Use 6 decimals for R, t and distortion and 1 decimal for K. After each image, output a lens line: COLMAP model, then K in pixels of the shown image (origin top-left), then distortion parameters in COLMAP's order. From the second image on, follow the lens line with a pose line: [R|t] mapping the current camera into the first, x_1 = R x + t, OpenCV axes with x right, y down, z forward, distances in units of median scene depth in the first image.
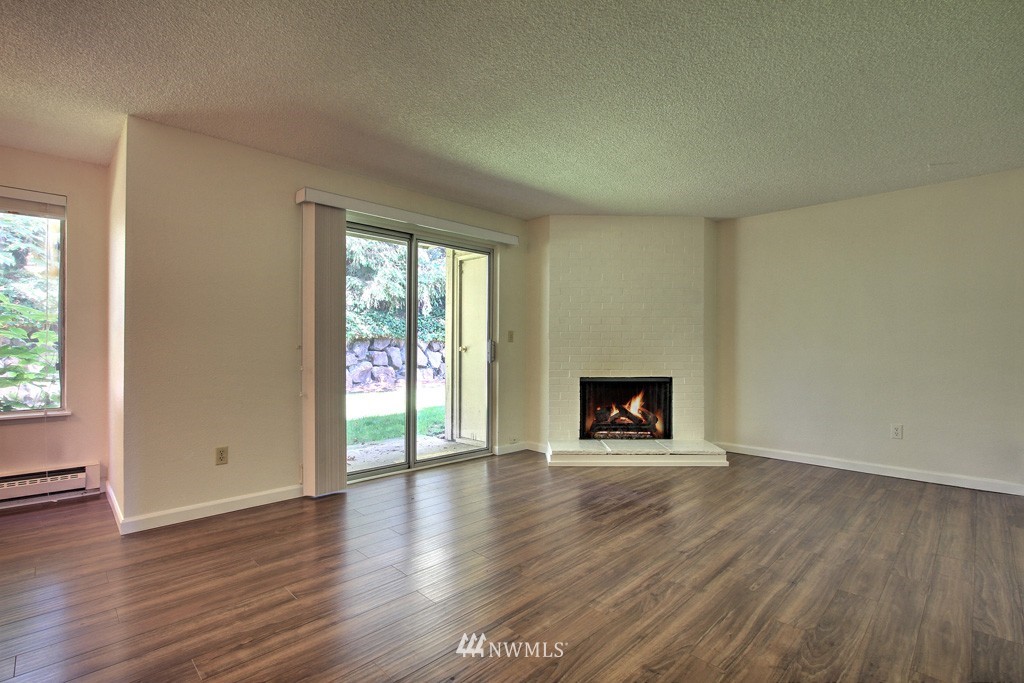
lens RADIAL K [[485.4, 0, 511.8], [0, 485.4, 366.1], [0, 0, 1]] dist [-0.020475, 0.000456]
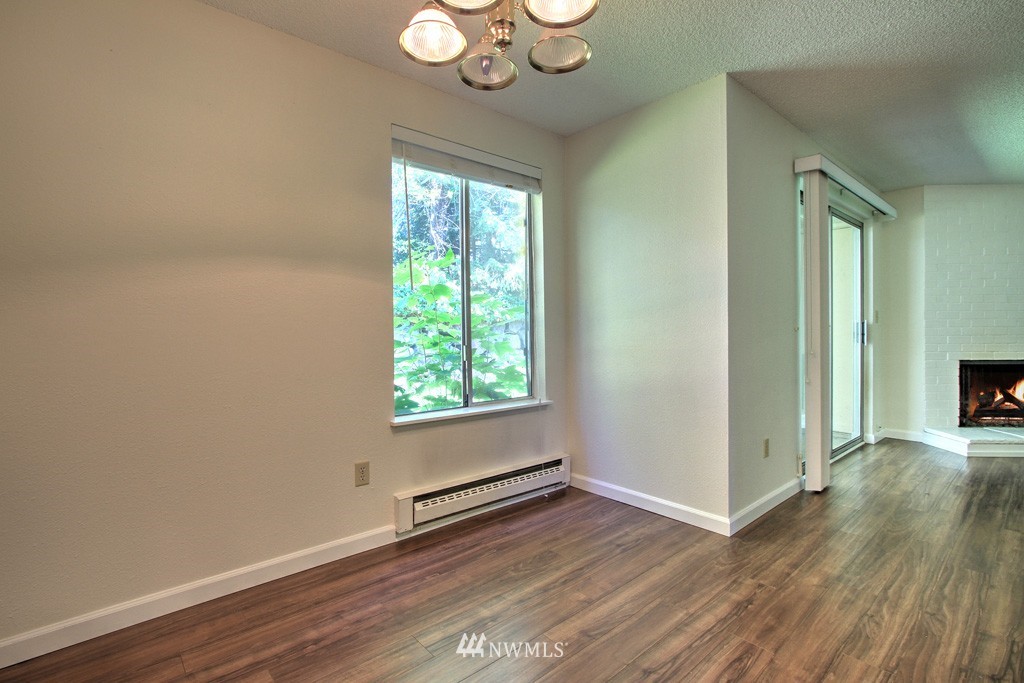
lens RADIAL K [[485.4, 0, 519.1], [0, 485.4, 339.4], [0, 0, 1]] dist [-0.020475, 0.000456]
pose [[0.998573, -0.005829, -0.053090, -0.700800], [0.004788, 0.999794, -0.019722, -0.002830], [0.053194, 0.019440, 0.998395, 0.036099]]
